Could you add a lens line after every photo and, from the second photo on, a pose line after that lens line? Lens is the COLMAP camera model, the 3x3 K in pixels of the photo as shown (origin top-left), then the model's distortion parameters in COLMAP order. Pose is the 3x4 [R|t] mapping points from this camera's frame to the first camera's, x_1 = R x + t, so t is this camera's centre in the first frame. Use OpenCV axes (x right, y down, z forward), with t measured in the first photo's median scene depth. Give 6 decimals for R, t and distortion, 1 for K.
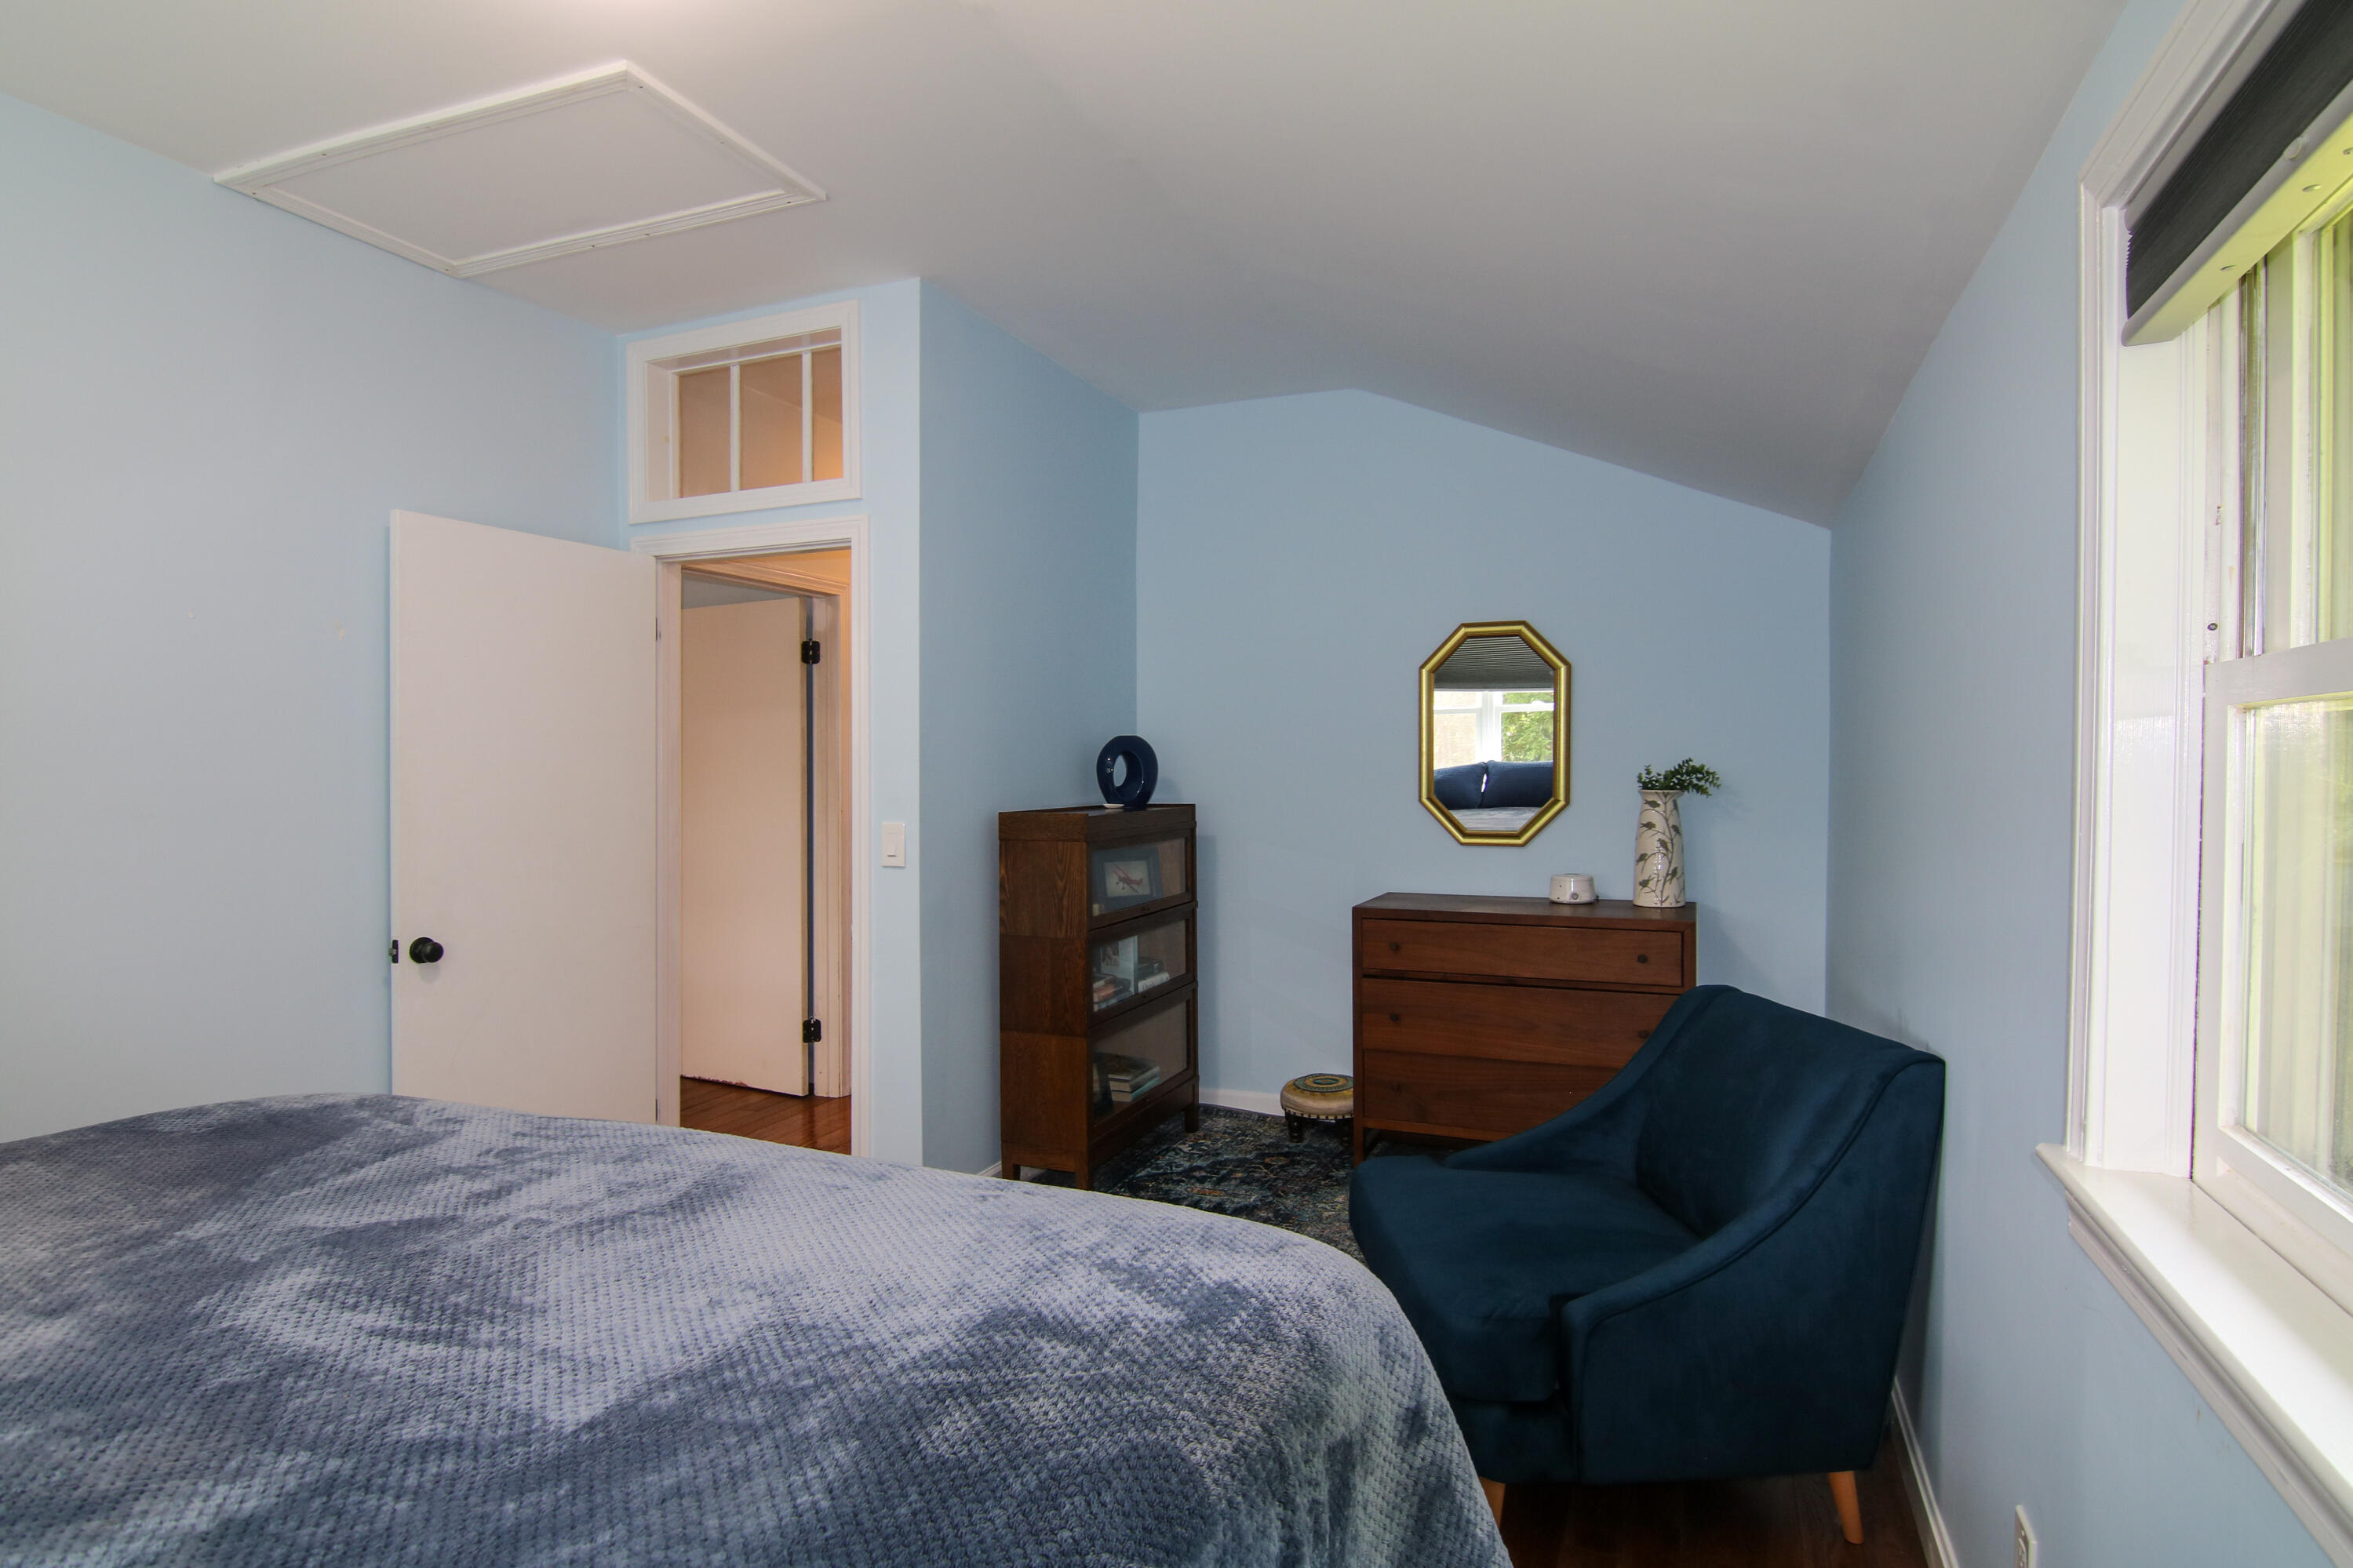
lens RADIAL K [[1206.0, 0, 1165.1], [0, 1206.0, 785.9], [0, 0, 1]] dist [-0.020163, -0.002188]
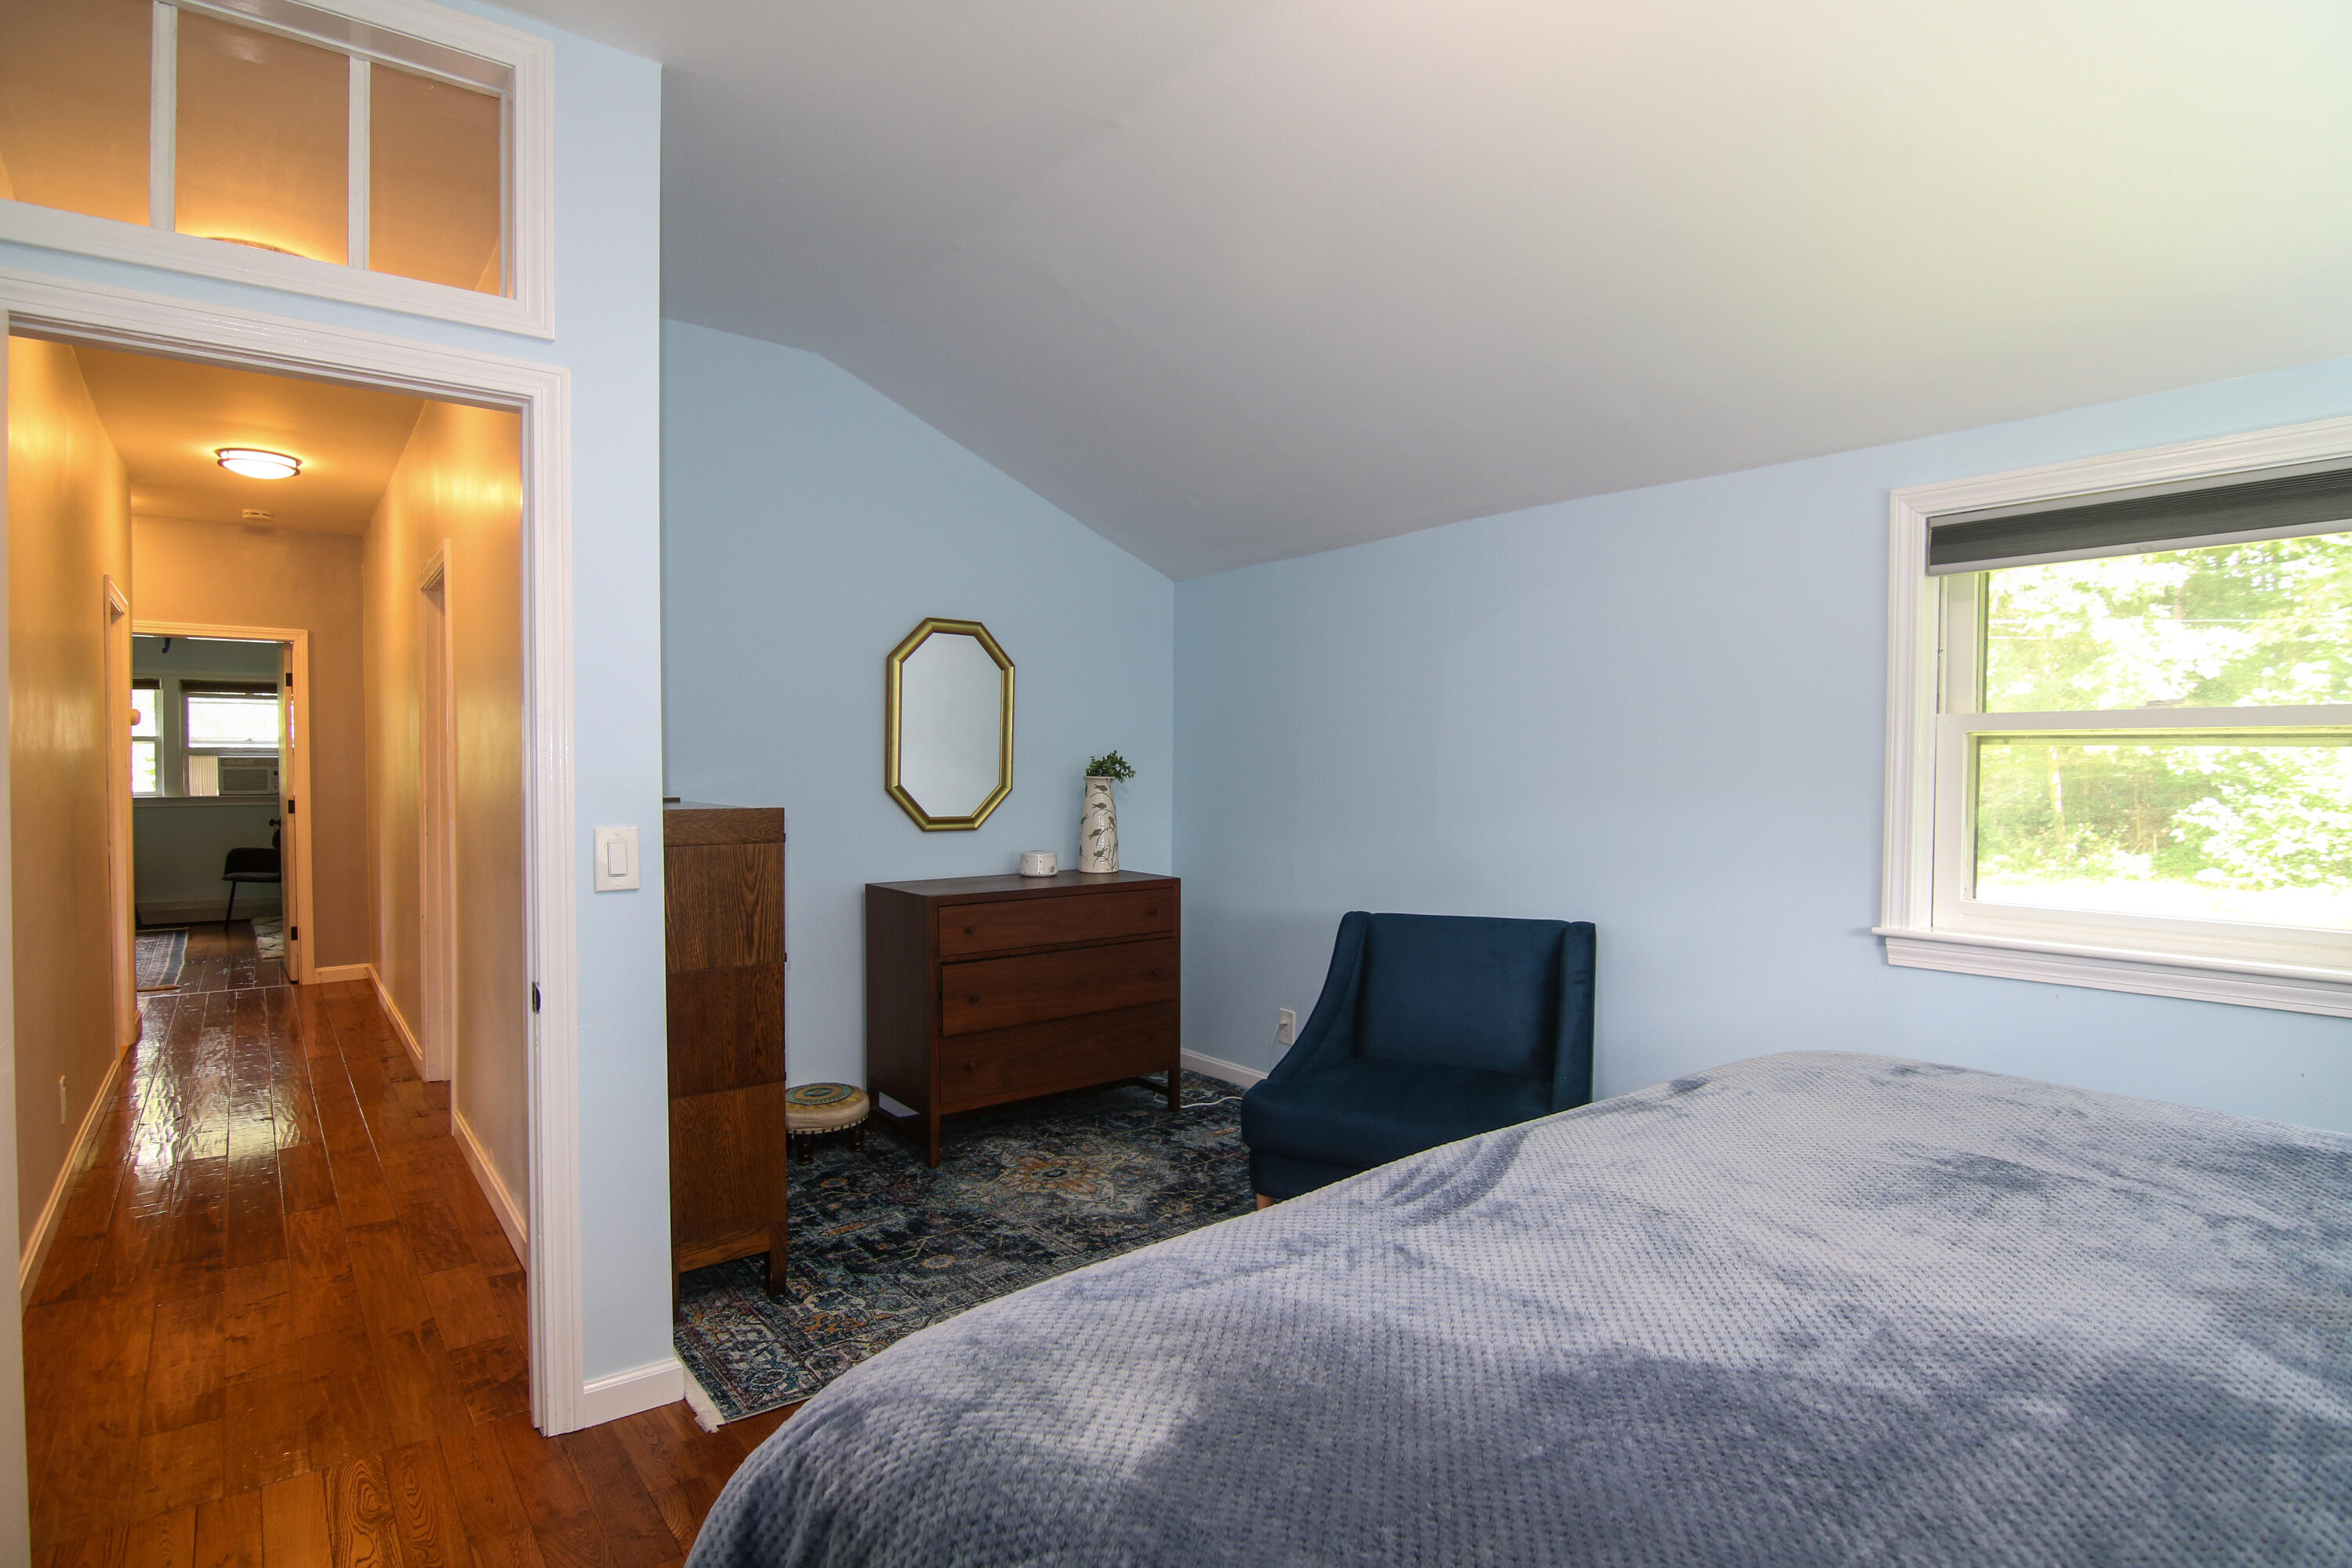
lens RADIAL K [[1205.6, 0, 1163.6], [0, 1205.6, 786.3], [0, 0, 1]] dist [-0.020163, -0.002188]
pose [[0.496544, -0.013177, 0.867912, -0.610464], [0.010085, 0.999905, 0.009411, 0.002481], [-0.867953, 0.004080, 0.496629, 0.345026]]
